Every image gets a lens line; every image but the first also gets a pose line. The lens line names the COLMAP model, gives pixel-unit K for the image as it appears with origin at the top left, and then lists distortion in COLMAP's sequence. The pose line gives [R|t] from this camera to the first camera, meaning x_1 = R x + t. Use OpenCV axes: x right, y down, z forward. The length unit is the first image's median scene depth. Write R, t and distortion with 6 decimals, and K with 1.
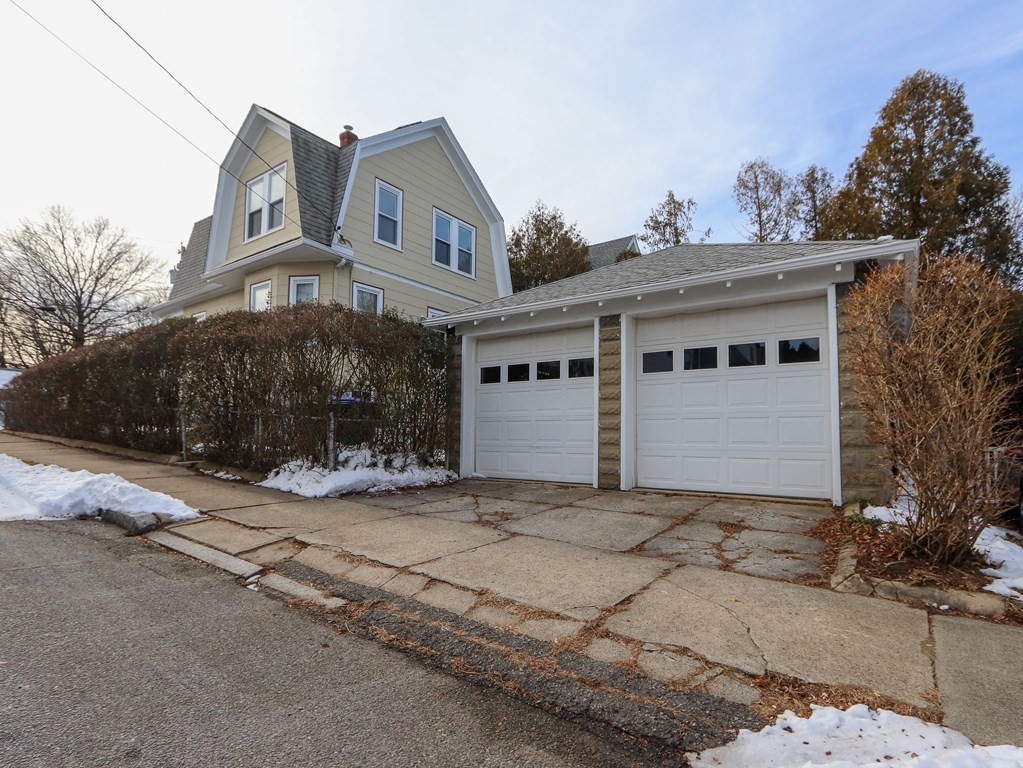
lens RADIAL K [[533.5, 0, 504.3], [0, 533.5, 381.2], [0, 0, 1]] dist [-0.001821, -0.000848]
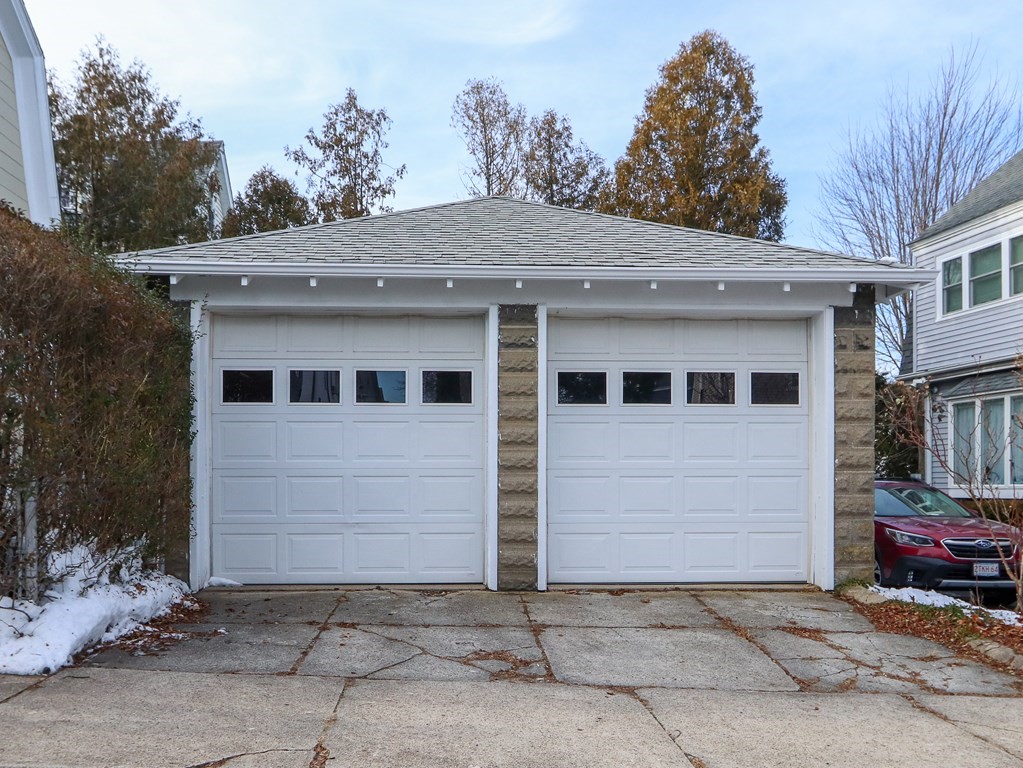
lens RADIAL K [[858.2, 0, 511.5], [0, 858.2, 455.6], [0, 0, 1]] dist [0.002736, -0.007915]
pose [[0.782810, 0.012241, 0.622141, -0.417494], [-0.057945, 0.996896, 0.053294, -0.004748], [-0.619557, -0.077769, 0.781090, 0.236239]]
